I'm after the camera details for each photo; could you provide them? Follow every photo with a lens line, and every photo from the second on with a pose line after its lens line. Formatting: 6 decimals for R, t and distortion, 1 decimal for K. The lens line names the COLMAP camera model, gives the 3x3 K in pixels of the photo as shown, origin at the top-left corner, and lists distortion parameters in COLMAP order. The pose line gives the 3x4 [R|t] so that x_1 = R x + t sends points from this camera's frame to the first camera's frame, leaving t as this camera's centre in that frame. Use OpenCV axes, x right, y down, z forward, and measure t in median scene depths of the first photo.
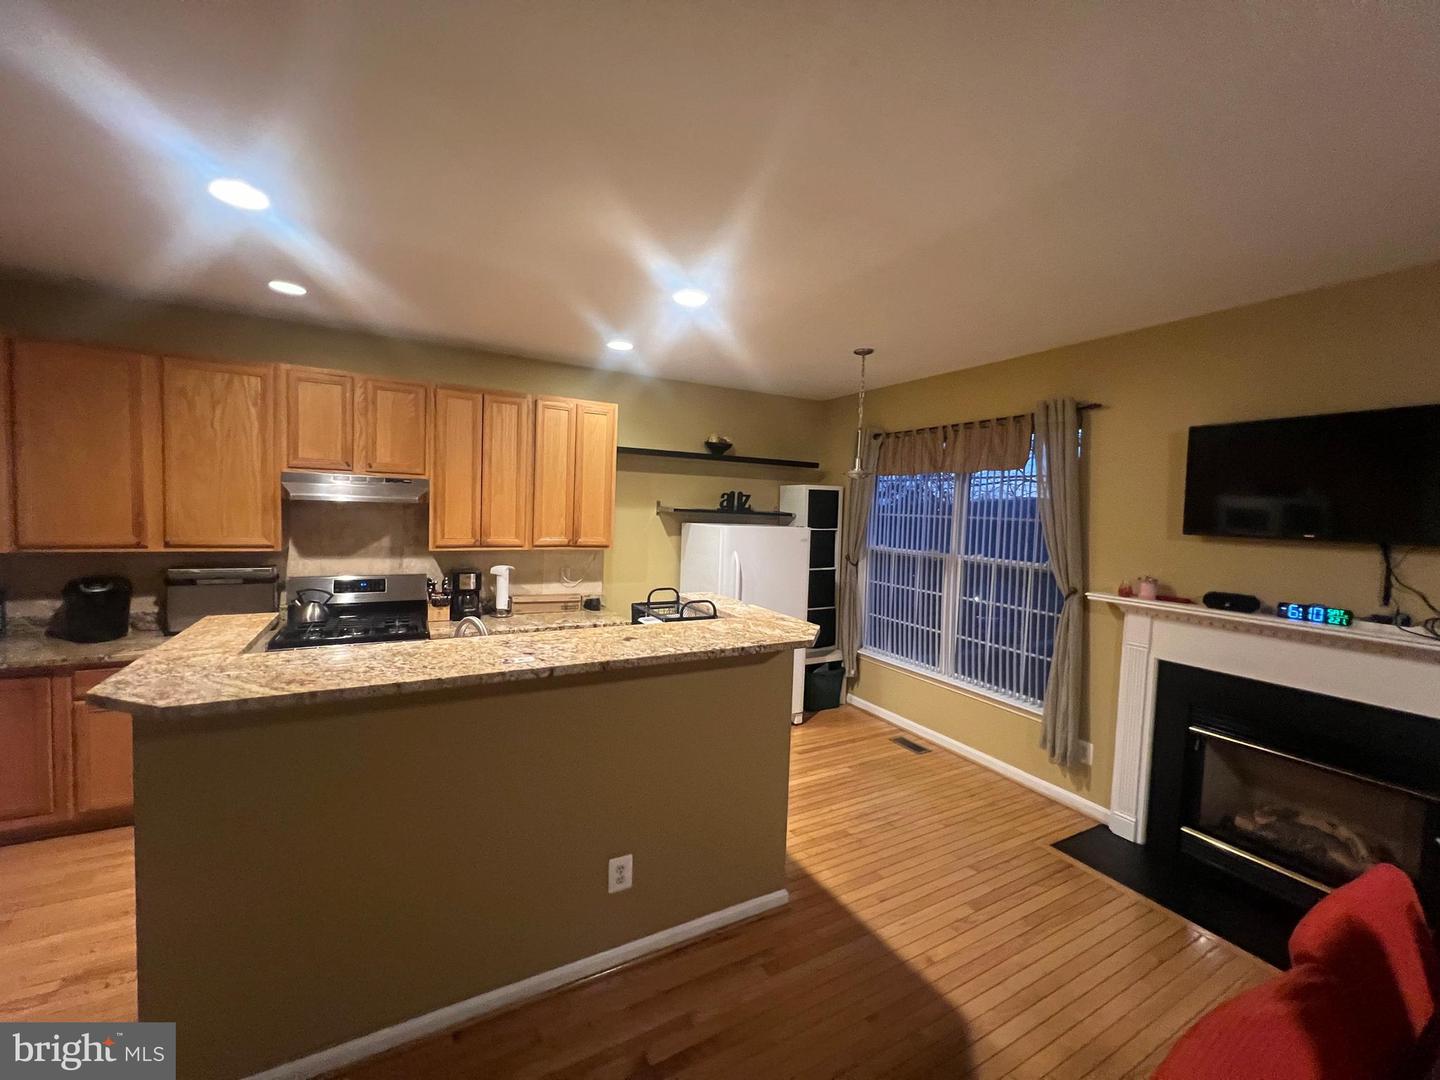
lens RADIAL K [[576.4, 0, 720.0], [0, 576.4, 540.0], [0, 0, 1]] dist [0.000062, 0.000021]
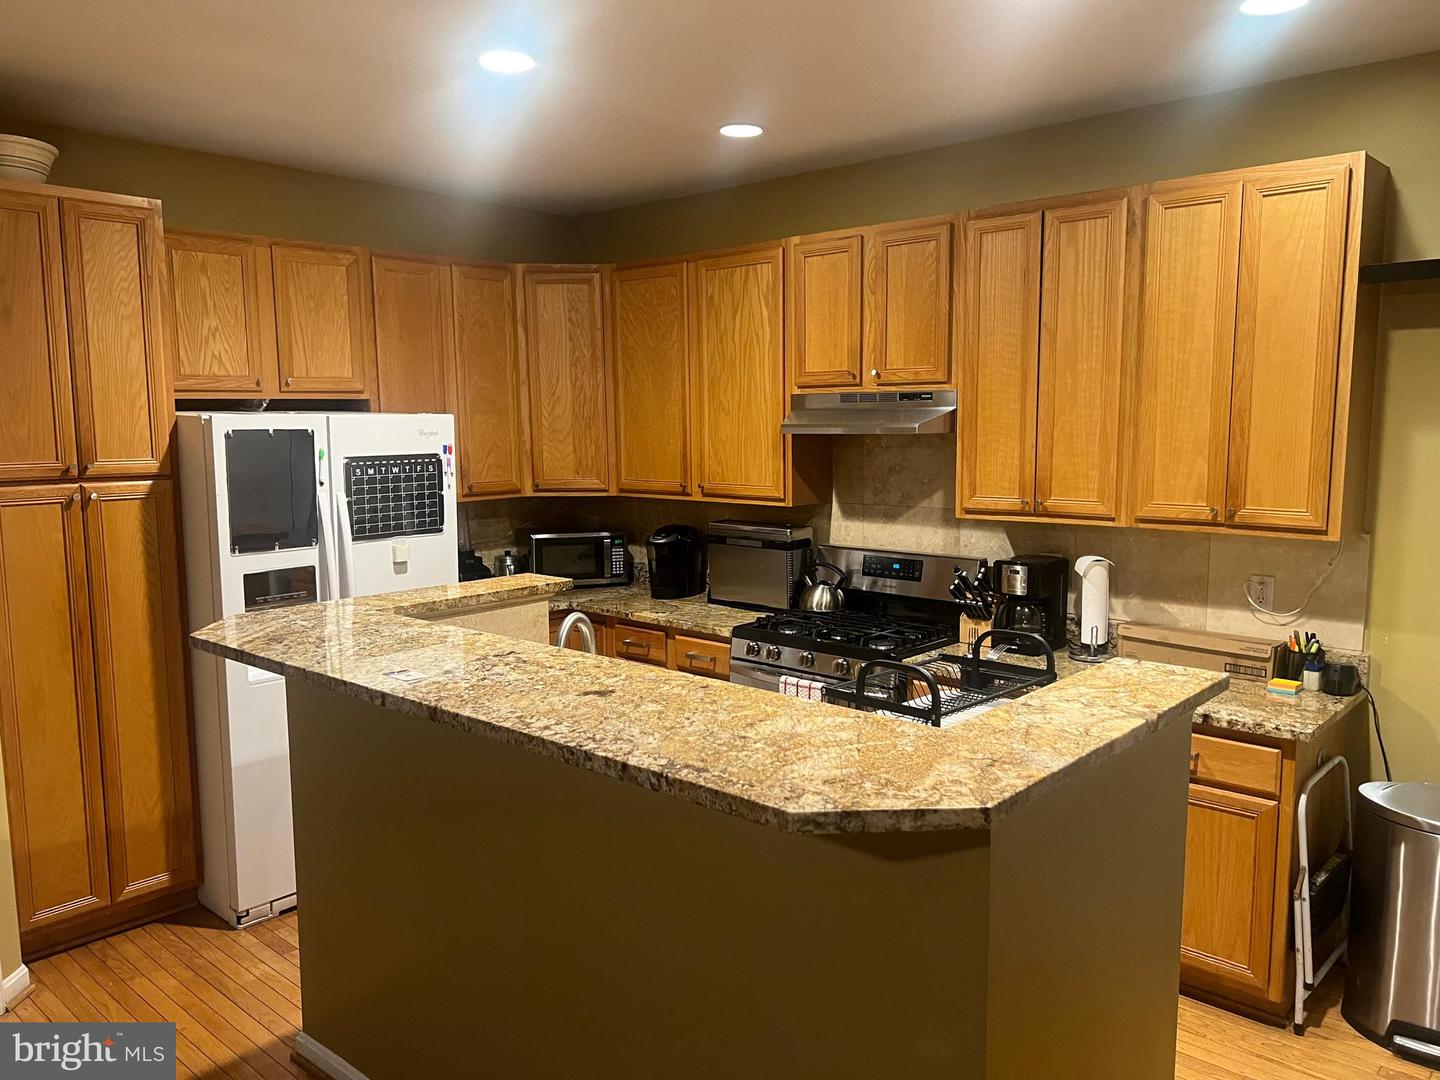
lens RADIAL K [[1090.0, 0, 720.0], [0, 1090.0, 540.0], [0, 0, 1]] dist [0.003421, -0.000198]
pose [[0.323445, 0.066586, -0.943901, 0.434911], [-0.036332, 0.997659, 0.057928, -0.012710], [0.945549, 0.015558, 0.325107, 0.442294]]
